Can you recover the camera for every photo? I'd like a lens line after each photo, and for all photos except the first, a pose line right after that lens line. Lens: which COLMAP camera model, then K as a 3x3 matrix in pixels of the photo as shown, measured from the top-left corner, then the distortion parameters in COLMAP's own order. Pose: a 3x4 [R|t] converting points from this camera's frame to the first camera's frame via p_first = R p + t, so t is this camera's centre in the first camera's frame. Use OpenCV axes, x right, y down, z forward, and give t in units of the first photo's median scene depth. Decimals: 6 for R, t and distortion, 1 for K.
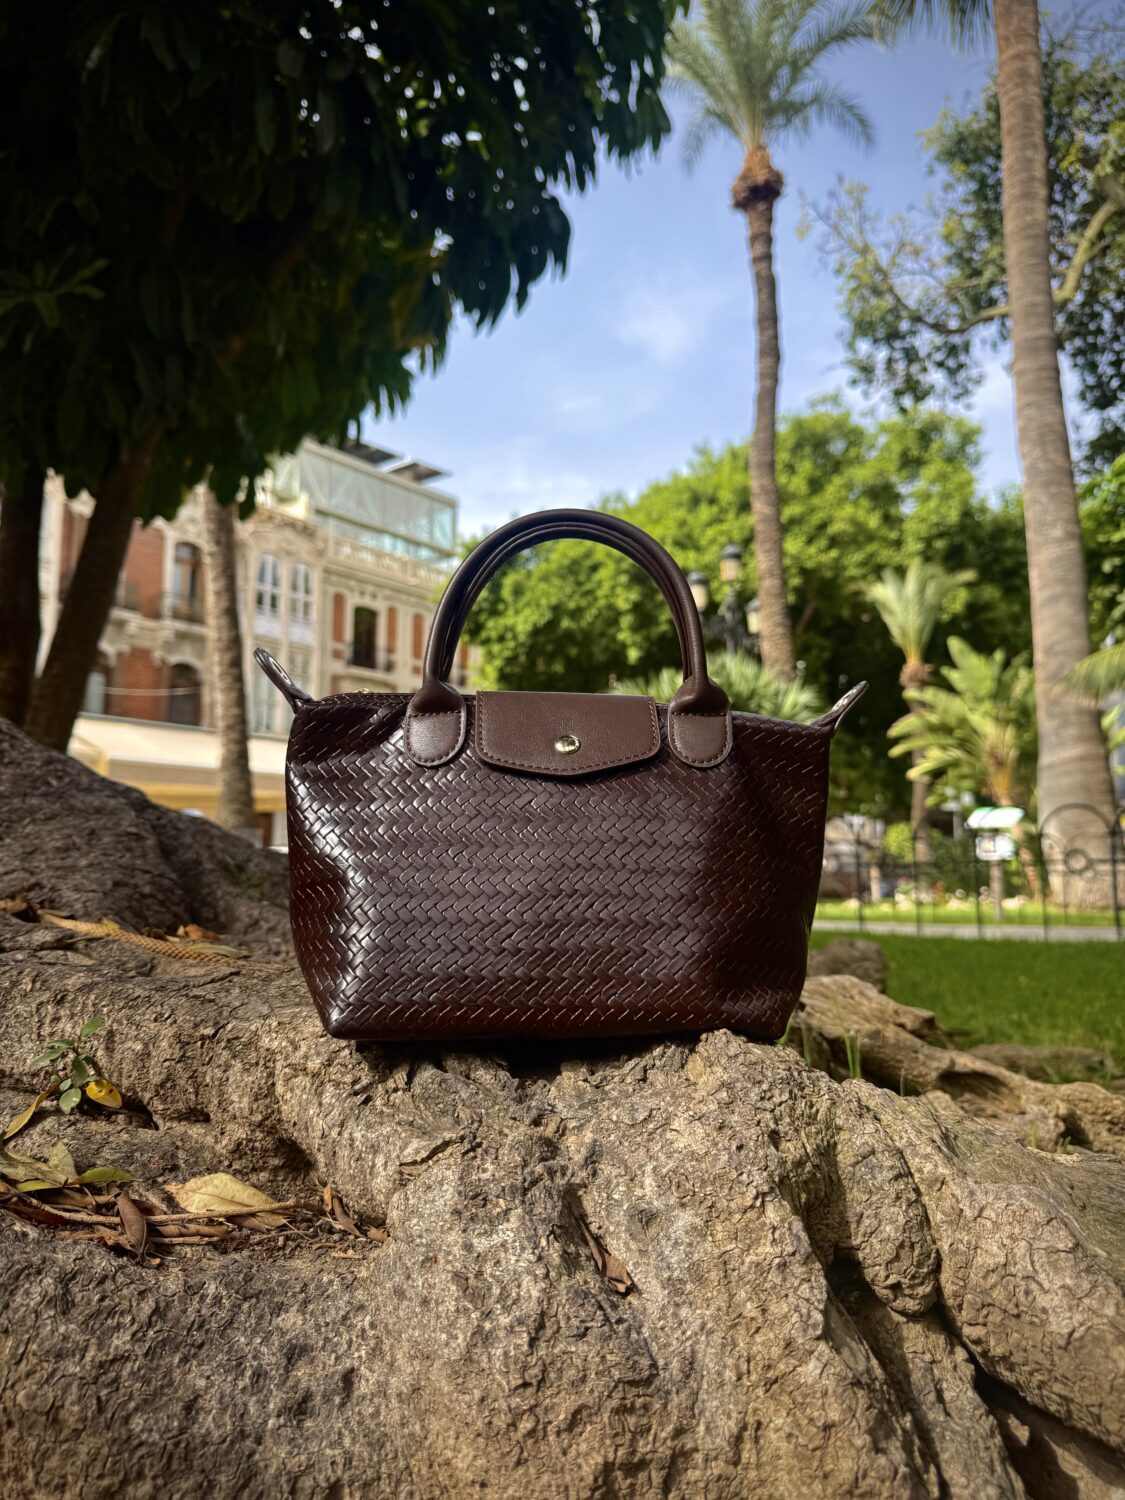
lens RADIAL K [[1062.9, 0, 566.9], [0, 1062.9, 757.9], [0, 0, 1]] dist [0.110657, -0.273366]
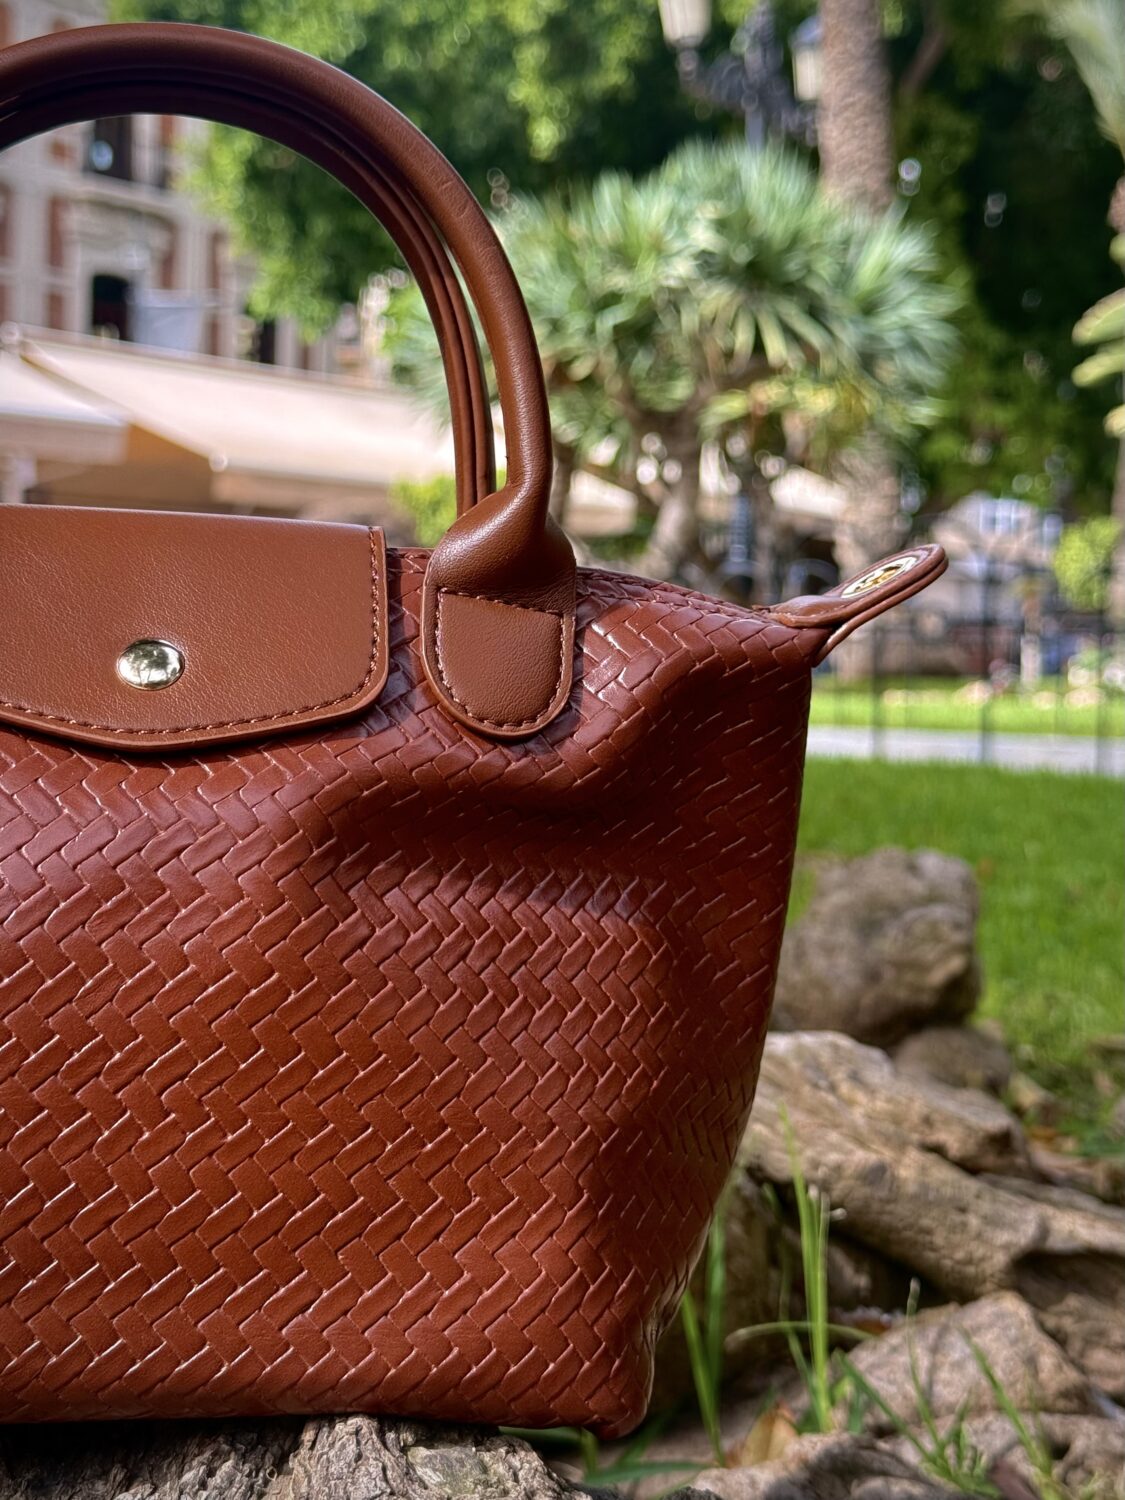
lens RADIAL K [[2259.7, 0, 586.5], [0, 2259.7, 702.8], [0, 0, 1]] dist [0.182933, -0.489303]
pose [[0.996324, 0.016961, 0.083975, 0.144760], [-0.029258, 0.988637, 0.147449, -0.132739], [-0.080520, -0.149364, 0.985498, 0.168909]]
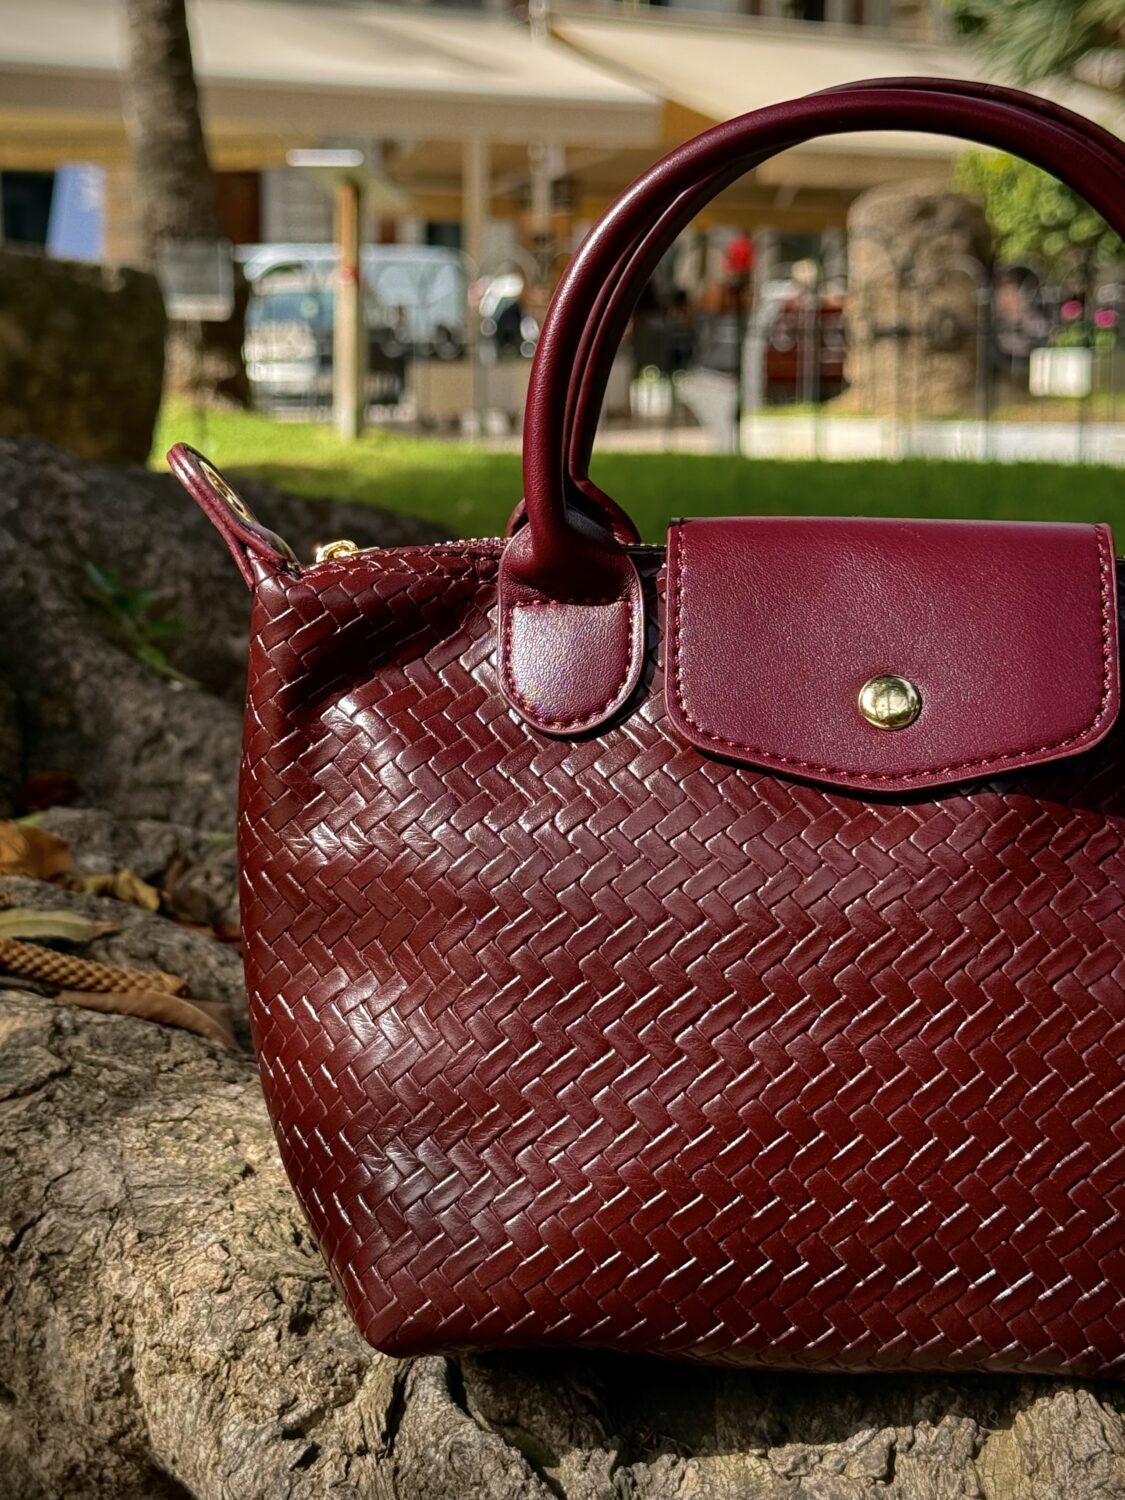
lens RADIAL K [[2497.1, 0, 508.7], [0, 2497.1, 713.3], [0, 0, 1]] dist [0.218369, -0.578331]
pose [[0.985016, 0.019275, -0.171380, 0.084359], [0.027591, 0.963322, 0.266925, -0.281697], [0.170239, -0.267654, 0.948356, 0.025979]]
